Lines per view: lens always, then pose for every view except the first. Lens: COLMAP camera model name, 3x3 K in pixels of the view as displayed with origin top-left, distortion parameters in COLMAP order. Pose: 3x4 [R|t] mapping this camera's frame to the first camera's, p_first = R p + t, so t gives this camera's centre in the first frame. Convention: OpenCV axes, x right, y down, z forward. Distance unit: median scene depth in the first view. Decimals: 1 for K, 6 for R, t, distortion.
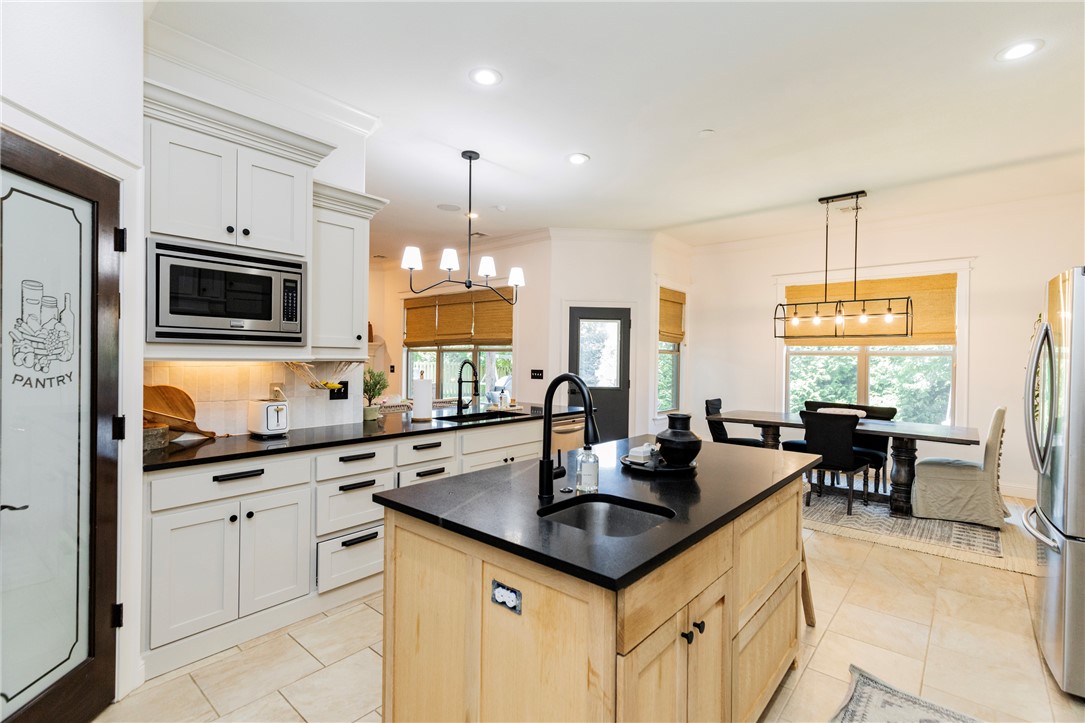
lens RADIAL K [[497.6, 0, 545.0], [0, 497.6, 362.2], [0, 0, 1]] dist [0.001319, 0.001193]
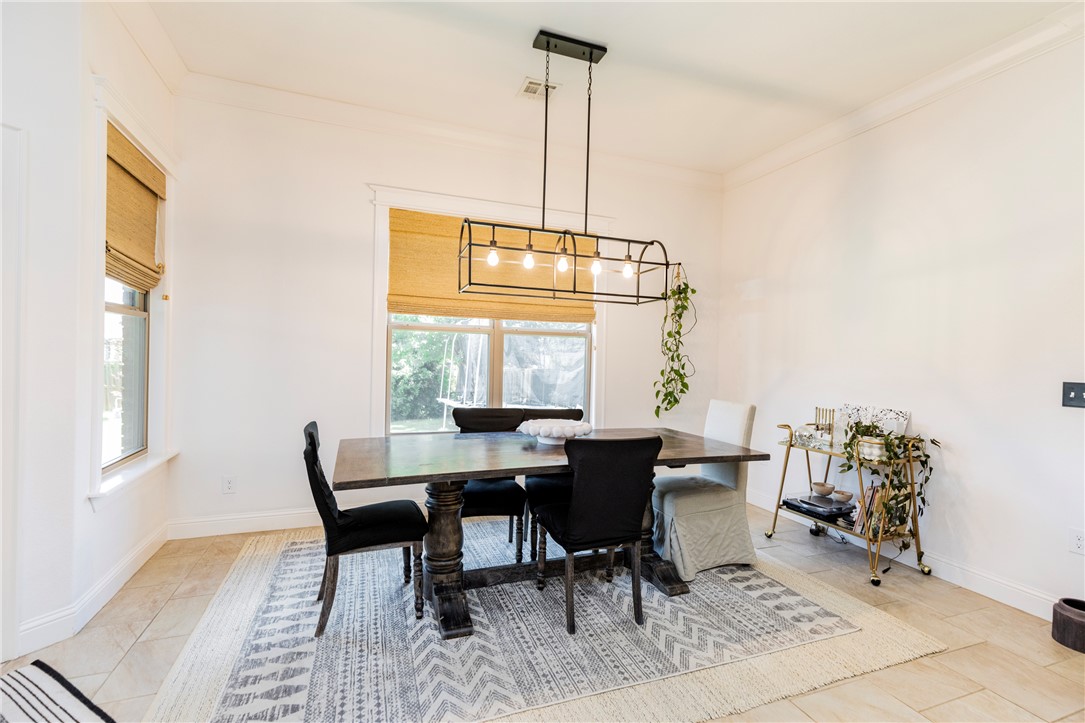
lens RADIAL K [[497.6, 0, 549.5], [0, 497.6, 360.2], [0, 0, 1]] dist [0.001319, 0.001193]
pose [[0.467139, -0.008911, 0.884139, 0.094563], [-0.011853, 0.999796, 0.016339, 0.015583], [-0.884104, -0.018113, 0.466939, 0.848364]]
